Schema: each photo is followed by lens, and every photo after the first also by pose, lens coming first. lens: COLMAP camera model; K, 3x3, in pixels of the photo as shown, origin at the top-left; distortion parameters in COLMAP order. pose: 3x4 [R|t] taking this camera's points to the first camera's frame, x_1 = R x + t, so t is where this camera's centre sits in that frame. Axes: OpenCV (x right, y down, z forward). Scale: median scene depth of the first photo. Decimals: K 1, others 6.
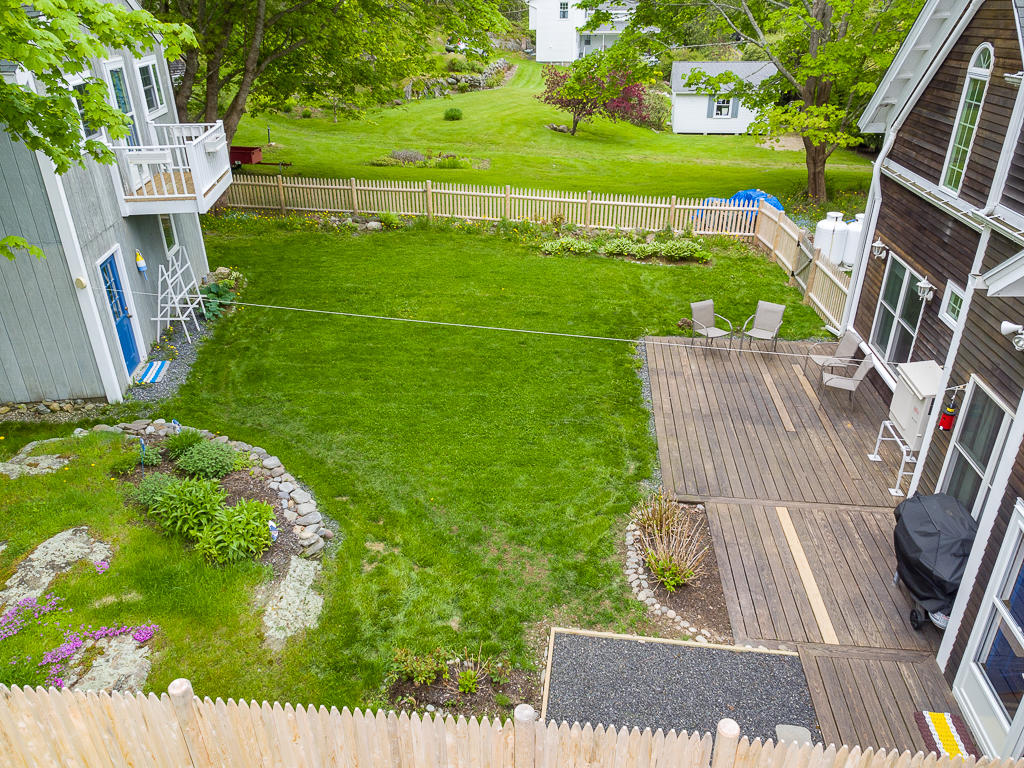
lens RADIAL K [[740.3, 0, 517.0], [0, 740.3, 385.5], [0, 0, 1]] dist [-0.002122, 0.025006]
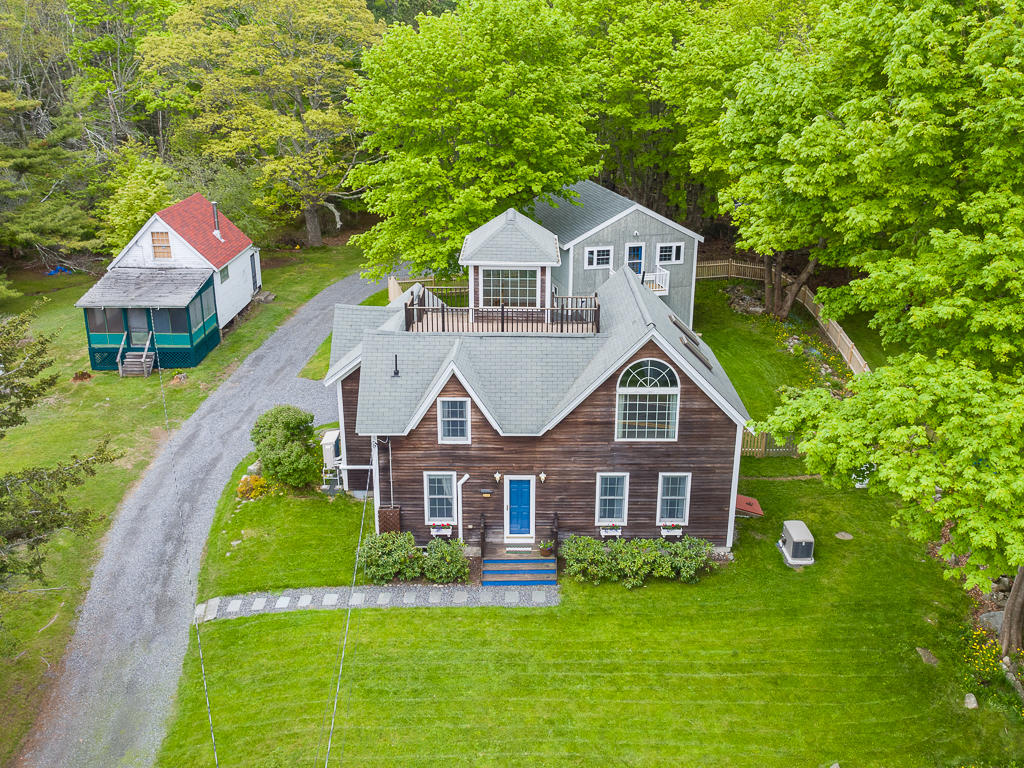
lens RADIAL K [[956.1, 0, 532.9], [0, 956.1, 380.6], [0, 0, 1]] dist [-0.013471, 0.091441]
pose [[0.109782, 0.344392, -0.932385, 2.878400], [-0.460342, 0.849001, 0.259390, -0.720701], [0.880928, 0.400739, 0.251743, -0.066946]]
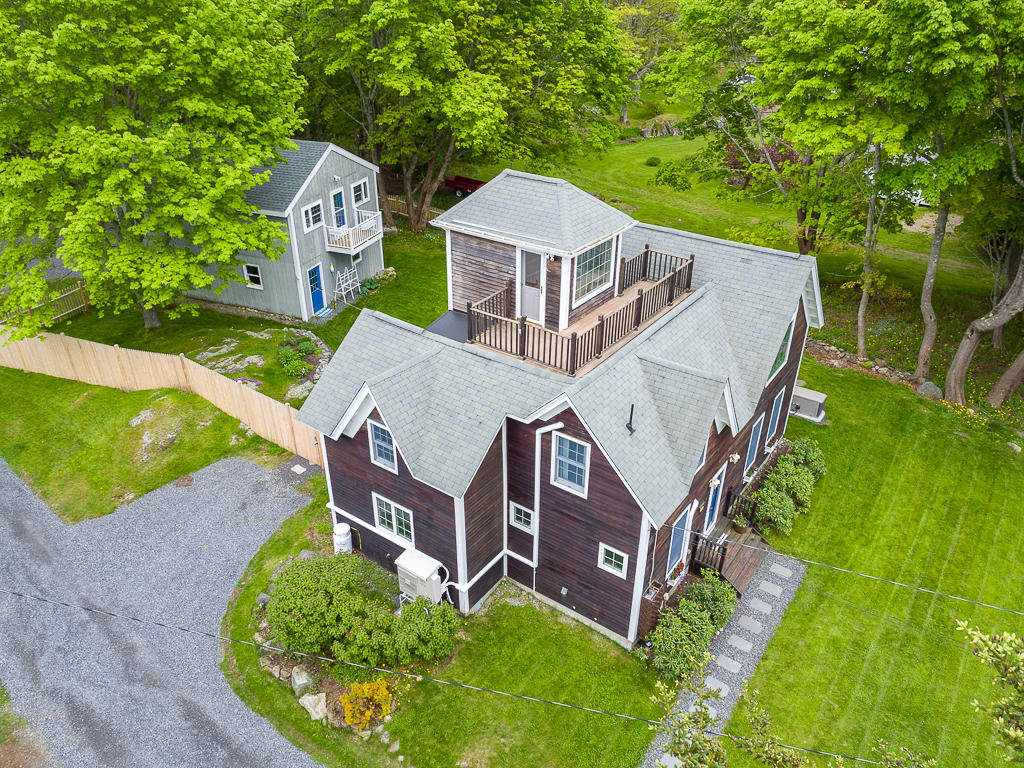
lens RADIAL K [[740.3, 0, 517.0], [0, 740.3, 385.5], [0, 0, 1]] dist [-0.002122, 0.025006]
pose [[0.869274, 0.252873, -0.424757, 1.171128], [-0.229532, 0.967486, 0.106235, -0.189180], [0.437810, 0.005148, 0.899053, -0.950989]]
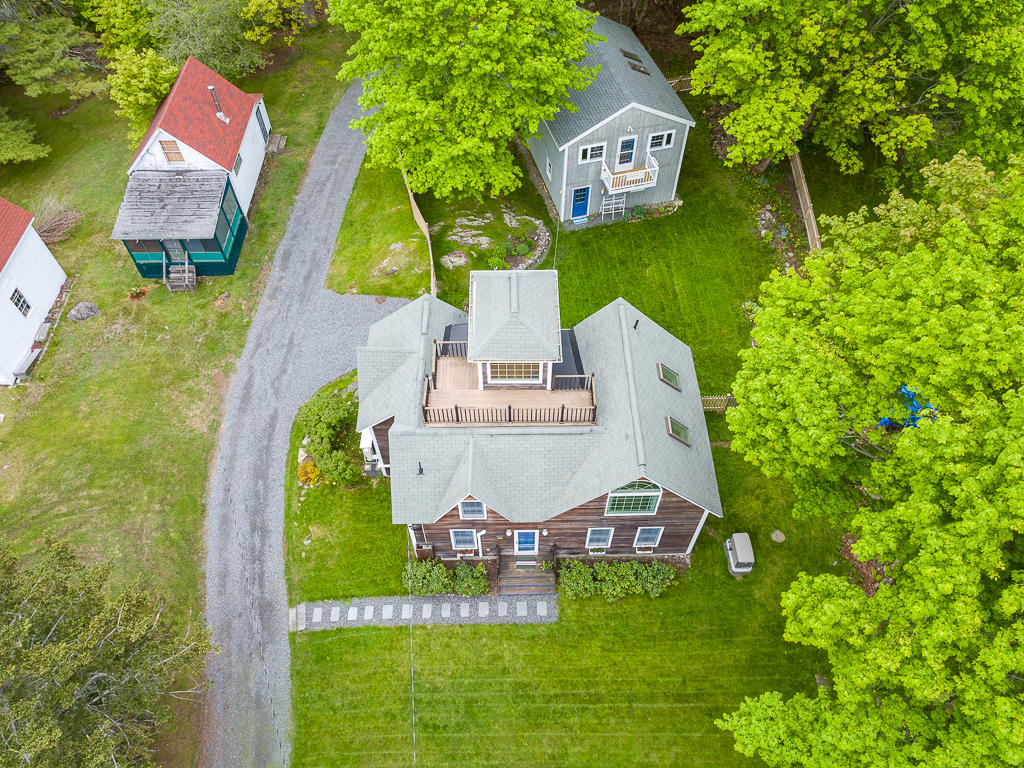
lens RADIAL K [[740.3, 0, 517.0], [0, 740.3, 385.5], [0, 0, 1]] dist [-0.002122, 0.025006]
pose [[0.114989, 0.804894, -0.582172, 1.823265], [-0.447980, 0.565098, 0.692804, -1.630513], [0.886618, 0.181136, 0.425556, -0.451055]]
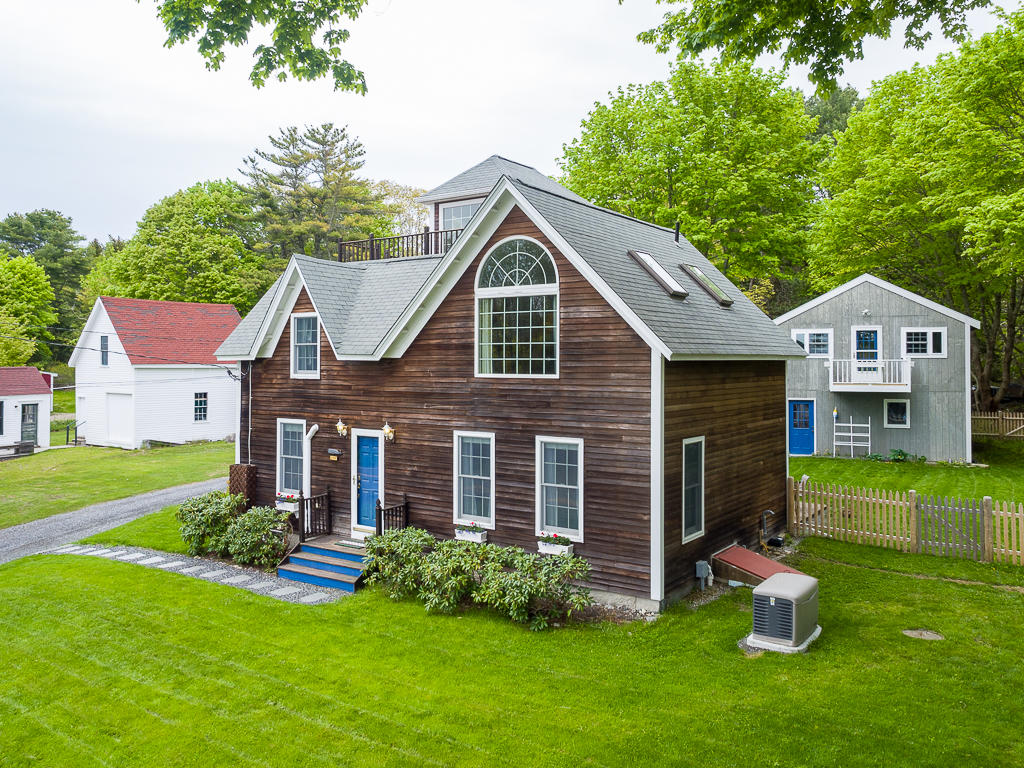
lens RADIAL K [[831.5, 0, 490.8], [0, 831.5, 346.5], [0, 0, 1]] dist [0.000702, 0.002436]
pose [[-0.503791, -0.019518, -0.863605, 1.970858], [-0.399228, 0.891829, 0.212737, -0.437299], [0.766036, 0.451950, -0.457088, 1.219685]]
